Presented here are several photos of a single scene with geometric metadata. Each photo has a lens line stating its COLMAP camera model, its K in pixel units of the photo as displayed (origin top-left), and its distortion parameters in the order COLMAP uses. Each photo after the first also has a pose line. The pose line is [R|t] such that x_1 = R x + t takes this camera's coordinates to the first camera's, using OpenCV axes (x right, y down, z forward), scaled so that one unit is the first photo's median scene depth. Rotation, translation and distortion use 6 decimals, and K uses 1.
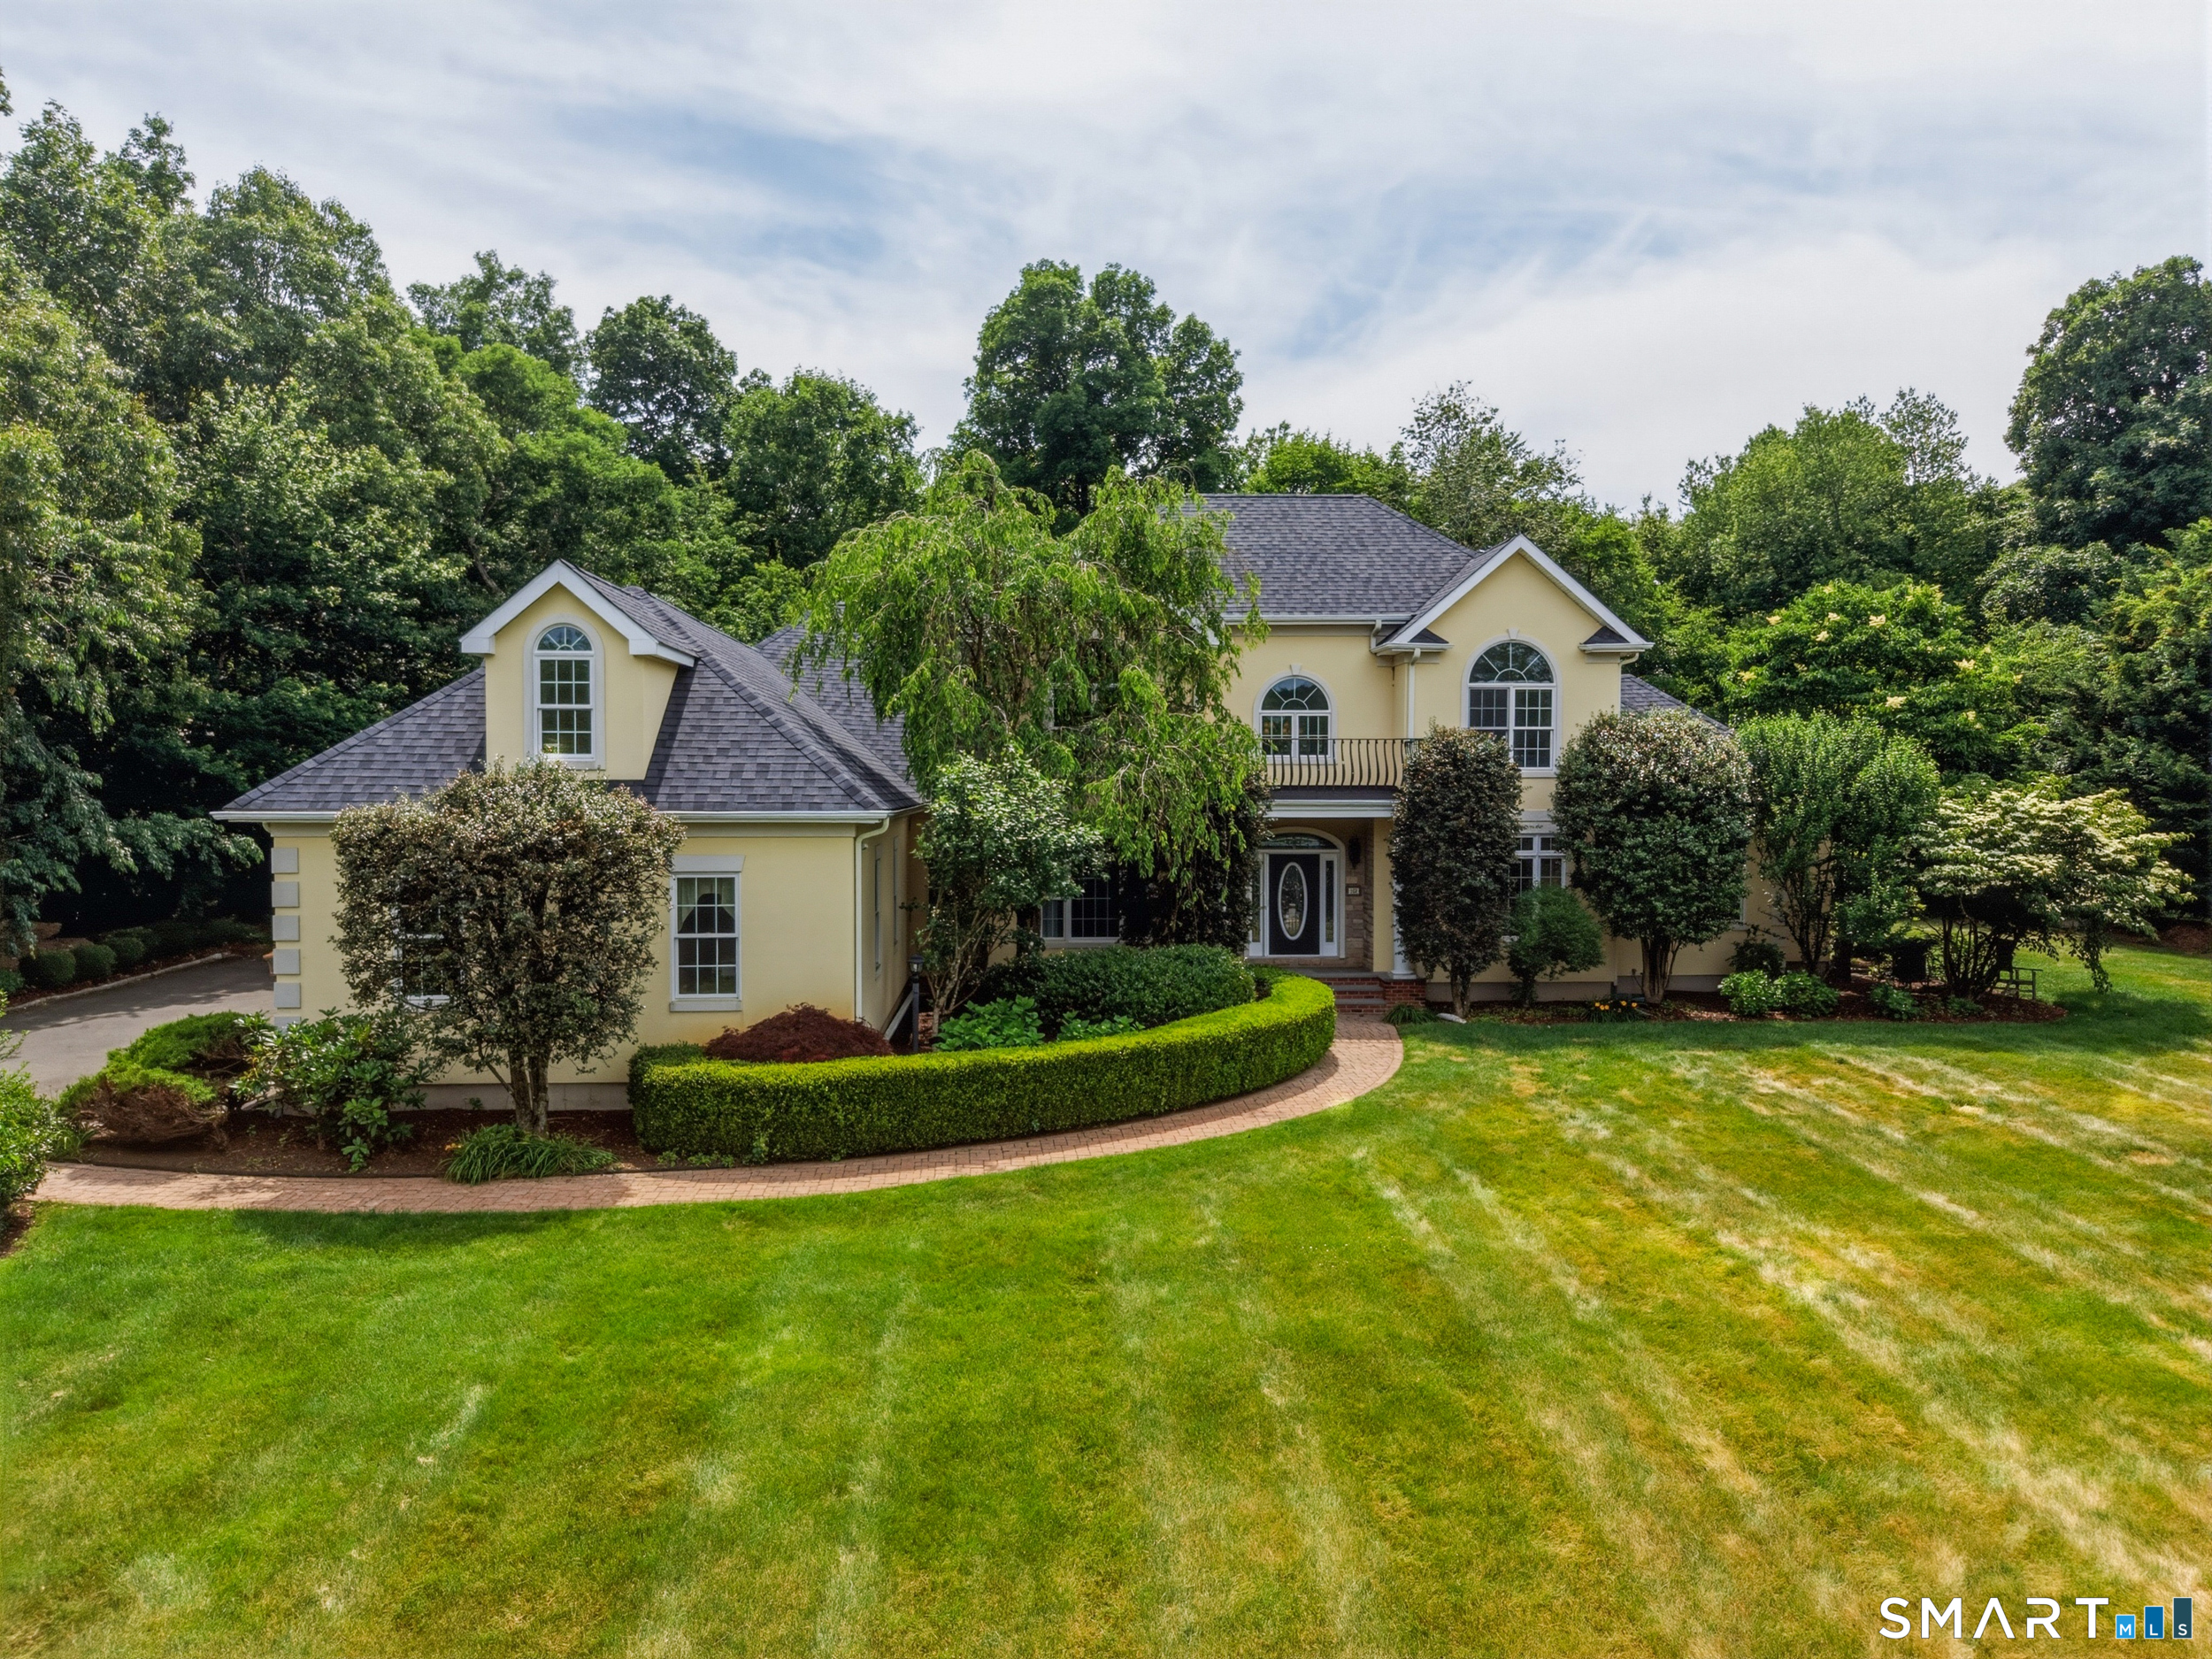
lens RADIAL K [[1502.9, 0, 1106.0], [0, 1502.9, 829.5], [0, 0, 1]] dist [0.024325, -0.003691]
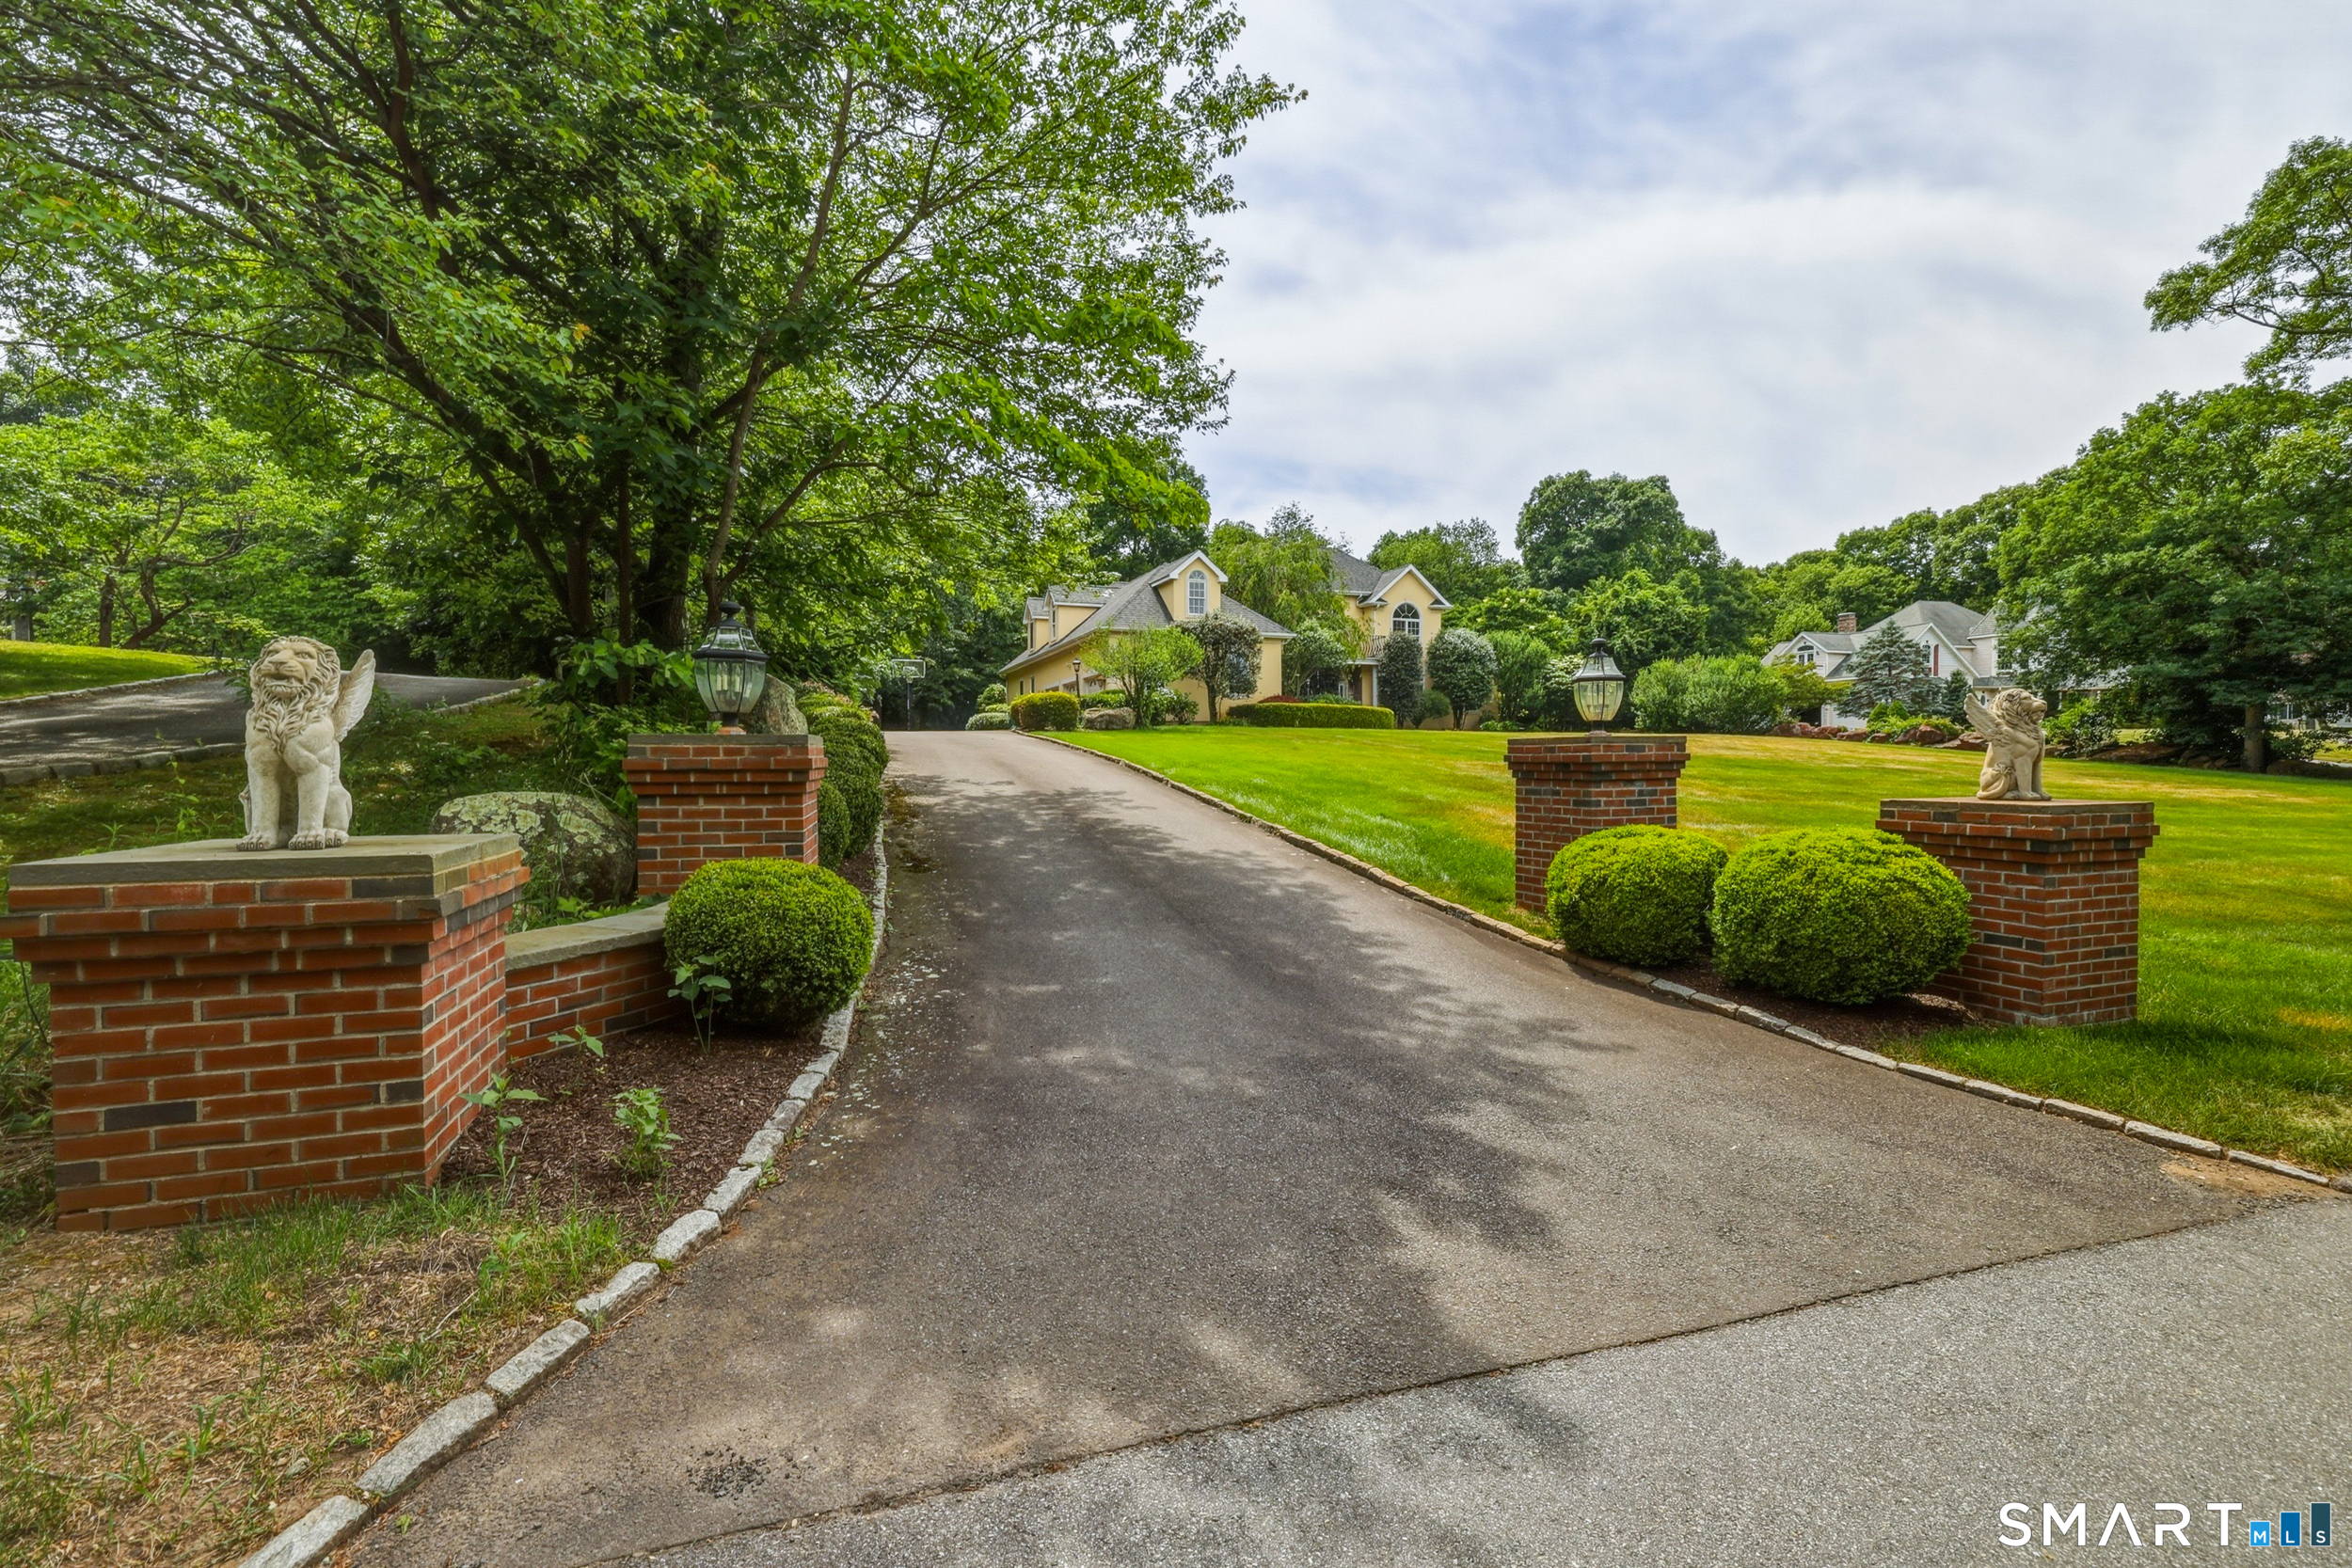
lens RADIAL K [[1010.1, 0, 1176.0], [0, 1010.1, 784.0], [0, 0, 1]] dist [0.062291, 0.000035]
pose [[0.959299, -0.010297, 0.282205, -0.652493], [0.010869, 0.999941, -0.000461, 0.198004], [-0.282183, 0.003510, 0.959354, -0.642827]]
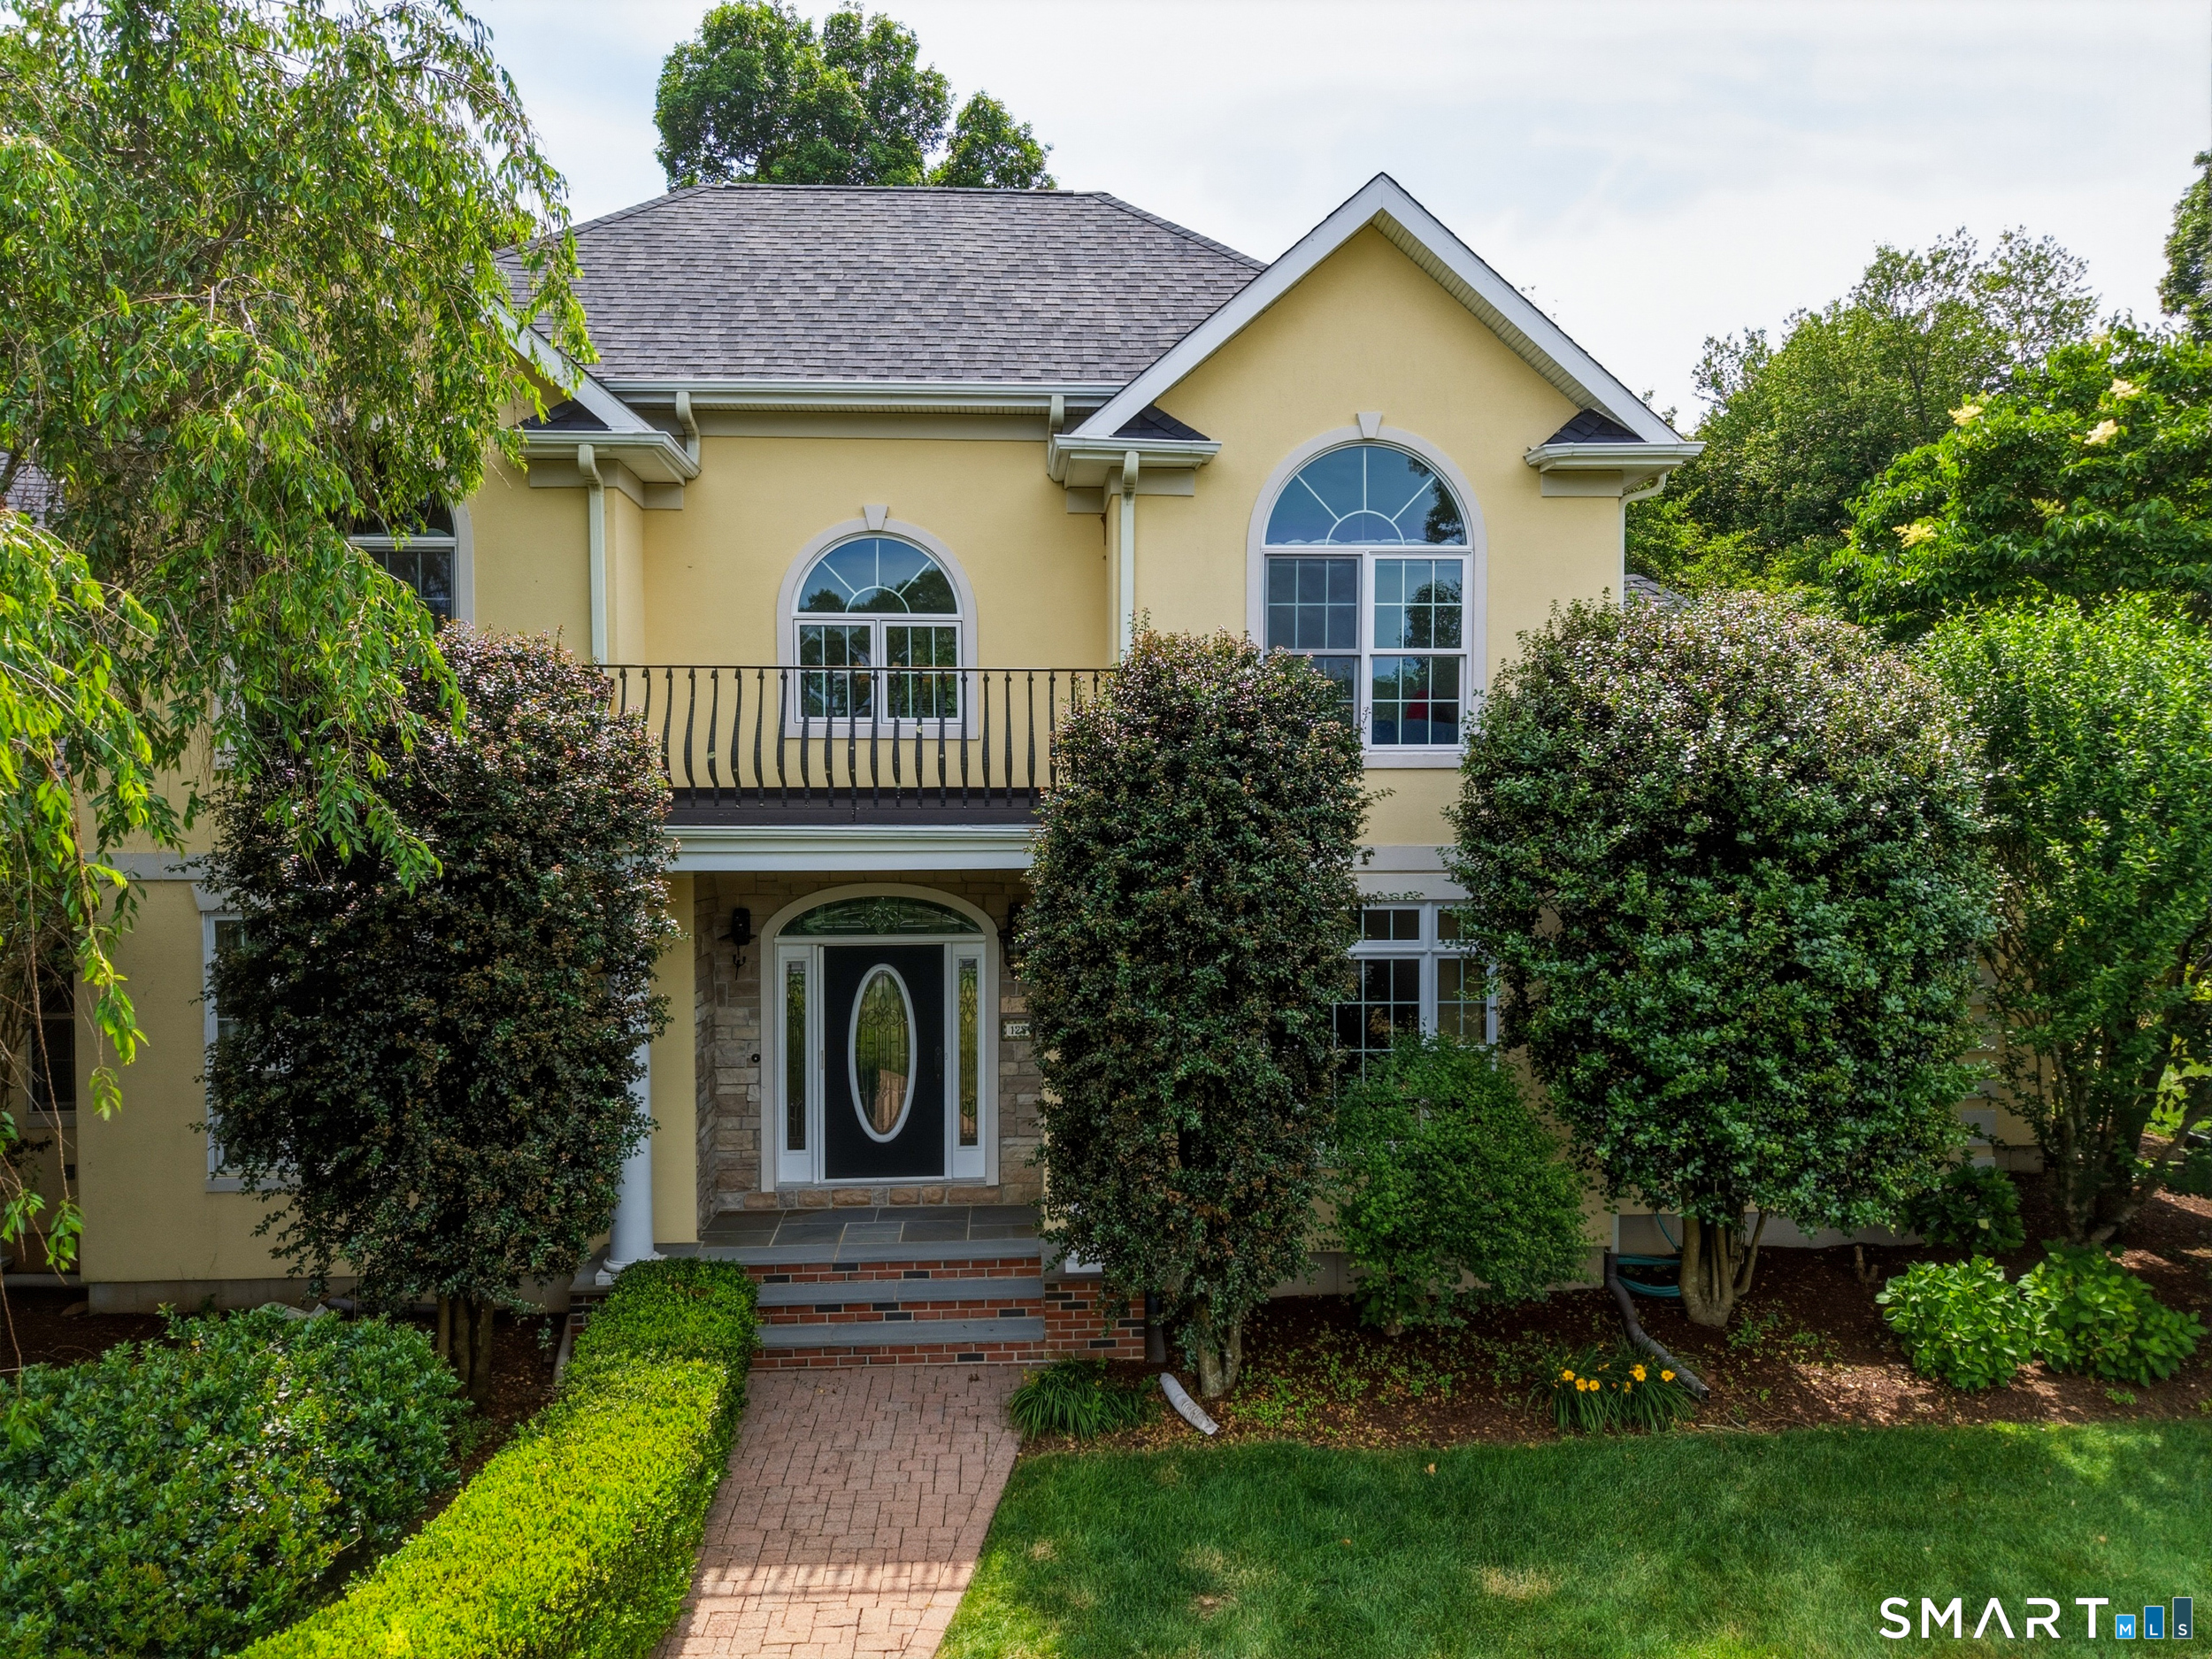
lens RADIAL K [[1502.9, 0, 1106.0], [0, 1502.9, 829.5], [0, 0, 1]] dist [0.024325, -0.003691]
pose [[0.999975, -0.002354, 0.006742, 0.194209], [0.002362, 0.999996, -0.001278, -0.017179], [-0.006739, 0.001293, 0.999976, 0.581693]]
